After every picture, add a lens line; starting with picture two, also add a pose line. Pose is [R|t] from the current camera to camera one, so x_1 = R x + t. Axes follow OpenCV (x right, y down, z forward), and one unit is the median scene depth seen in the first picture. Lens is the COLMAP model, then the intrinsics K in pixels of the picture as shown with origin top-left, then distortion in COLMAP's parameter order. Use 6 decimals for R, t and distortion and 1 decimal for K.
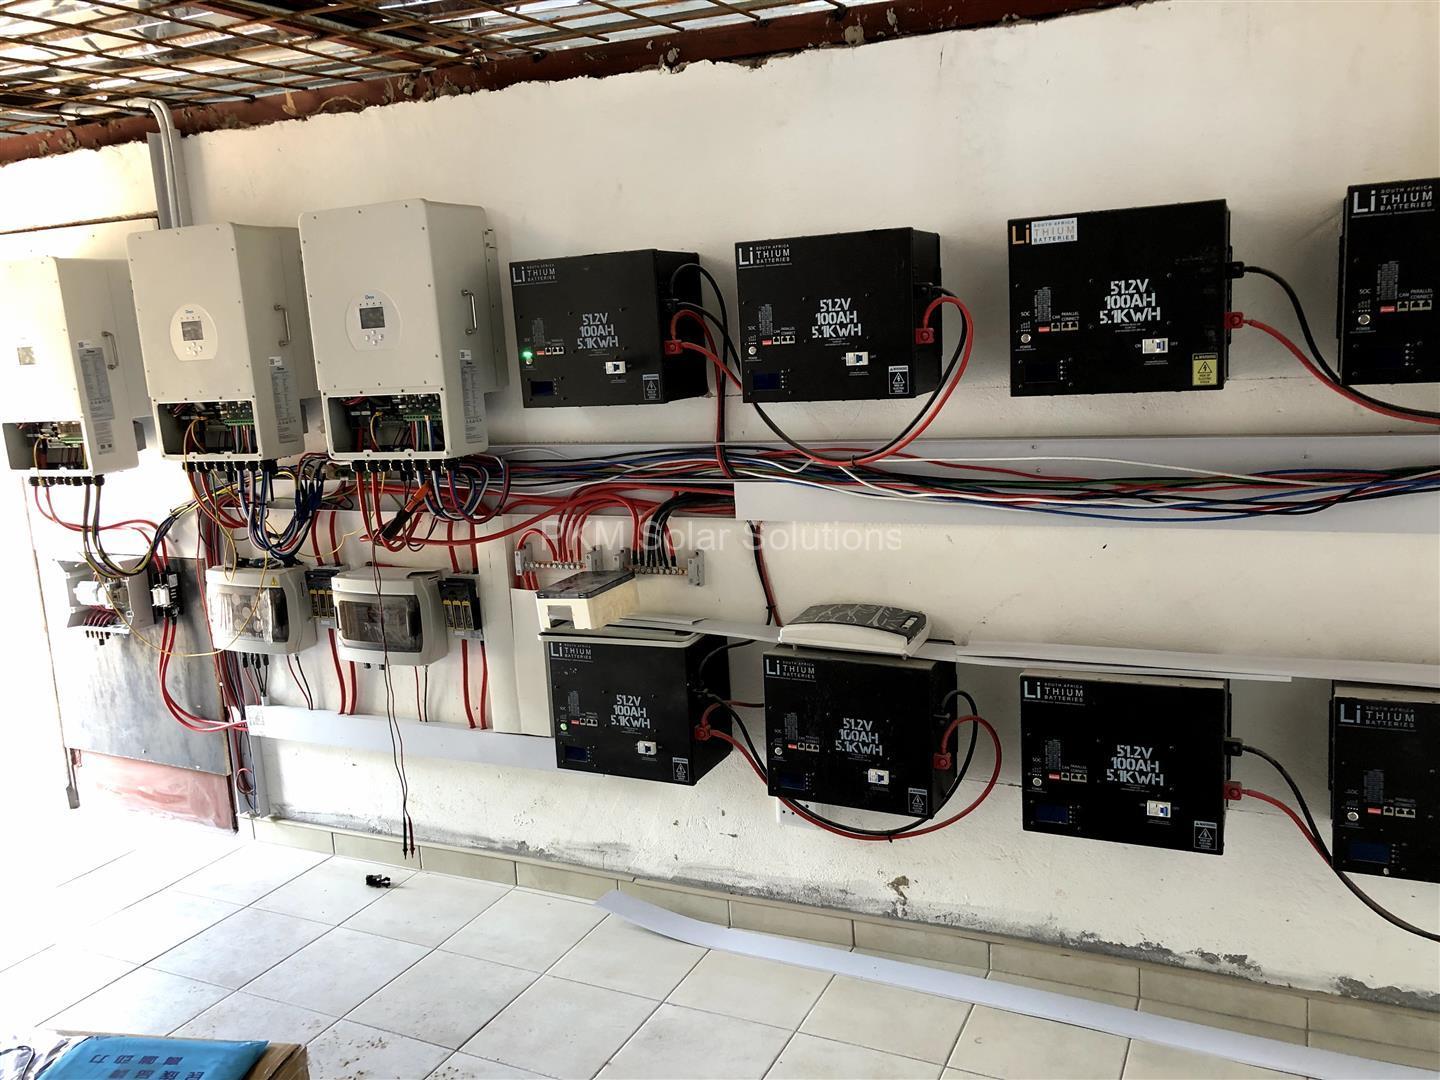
lens RADIAL K [[1181.2, 0, 721.0], [0, 1181.2, 531.2], [0, 0, 1]] dist [0.038170, -0.033103]
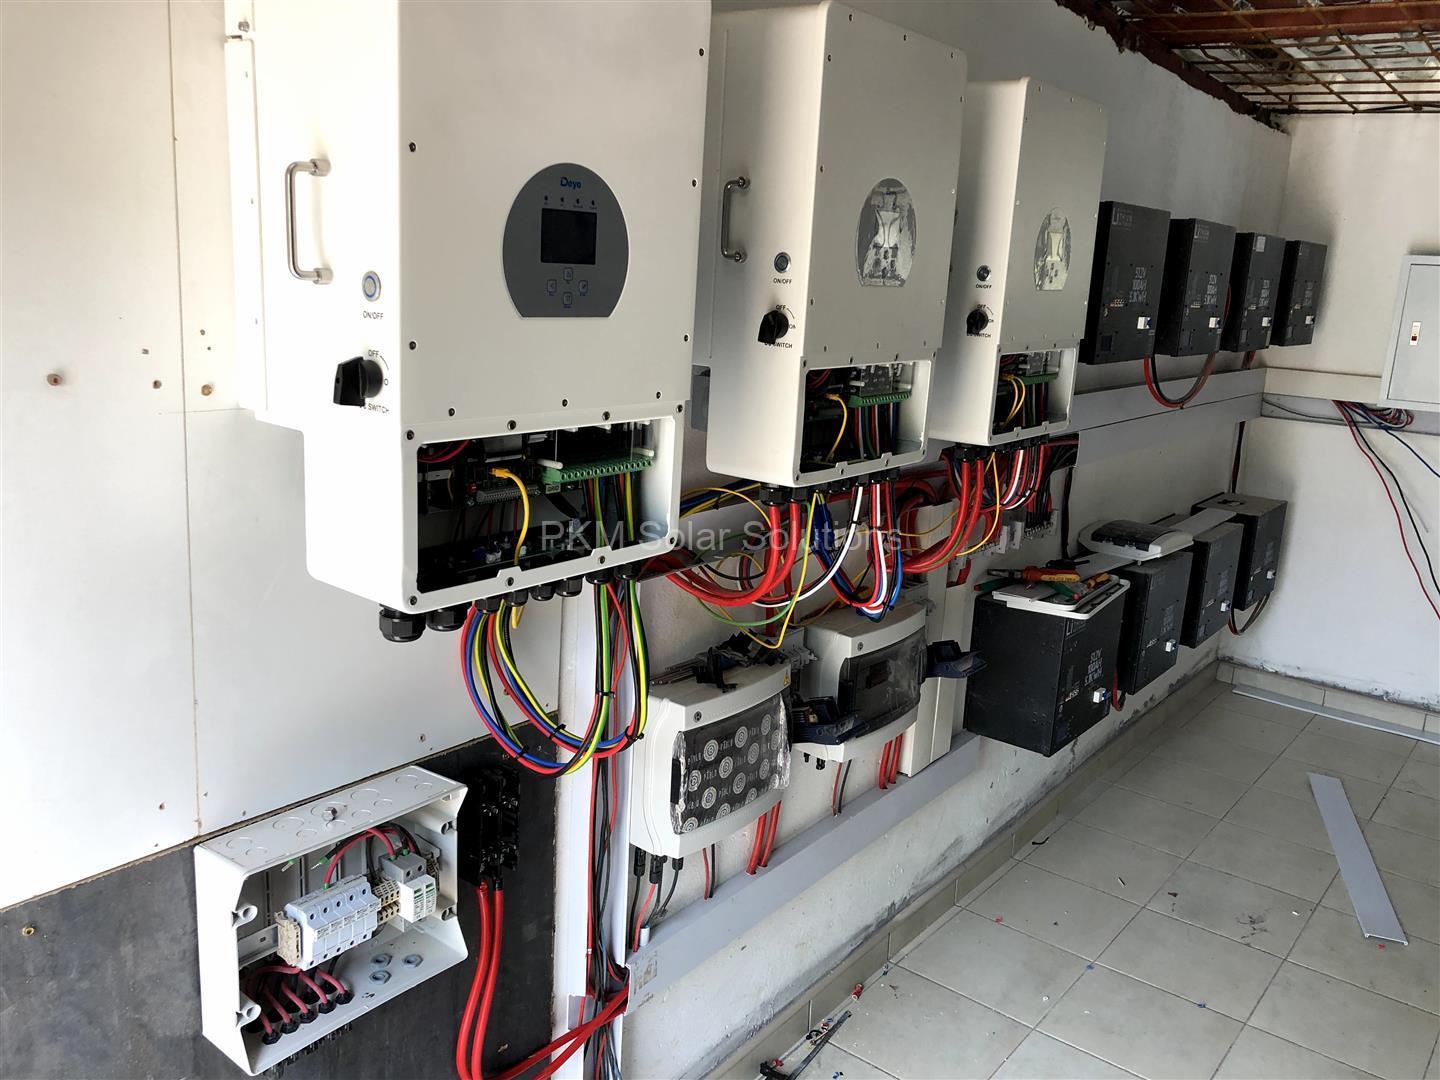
lens RADIAL K [[1181.2, 0, 728.8], [0, 1181.2, 523.4], [0, 0, 1]] dist [0.038170, -0.033103]
pose [[0.204453, -0.144379, 0.968170, -1.047019], [0.102424, 0.986789, 0.125527, -0.119826], [-0.973503, 0.073500, 0.216540, 1.021510]]
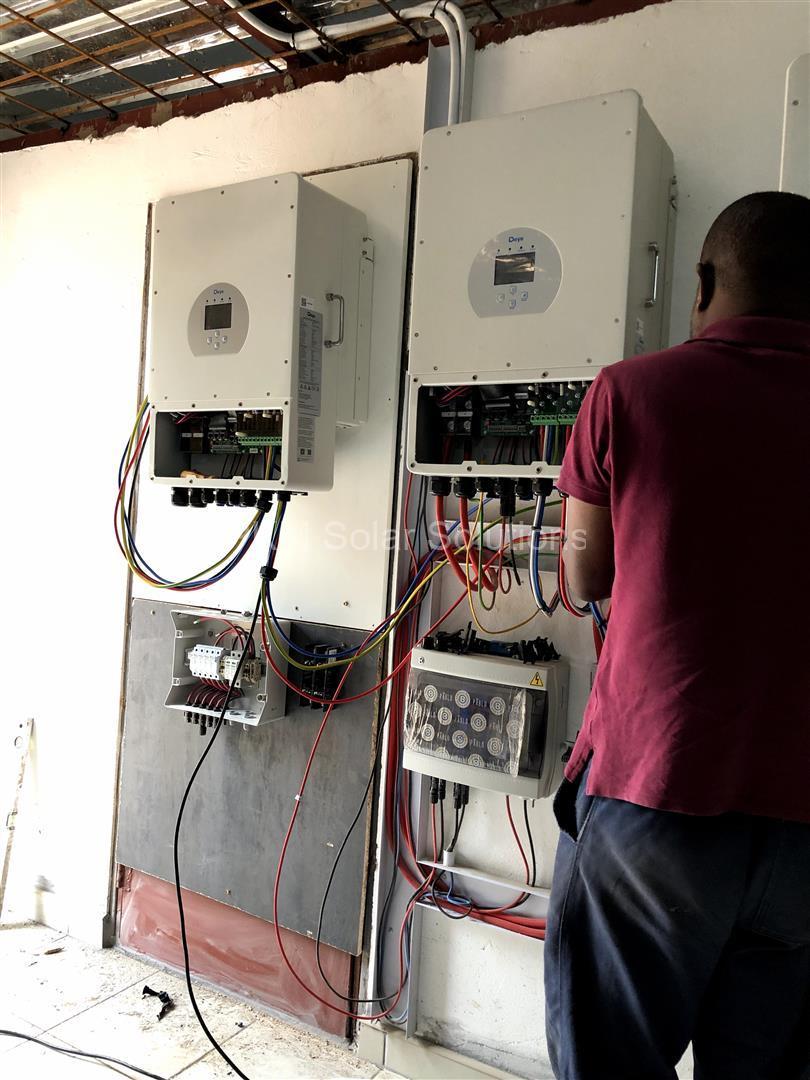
lens RADIAL K [[885.9, 0, 401.0], [0, 885.9, 533.0], [0, 0, 1]] dist [0.038170, -0.033103]
pose [[0.988590, 0.116204, -0.095846, -0.468363], [-0.130113, 0.979364, -0.154649, 0.055178], [0.075897, 0.165356, 0.983309, 0.581124]]
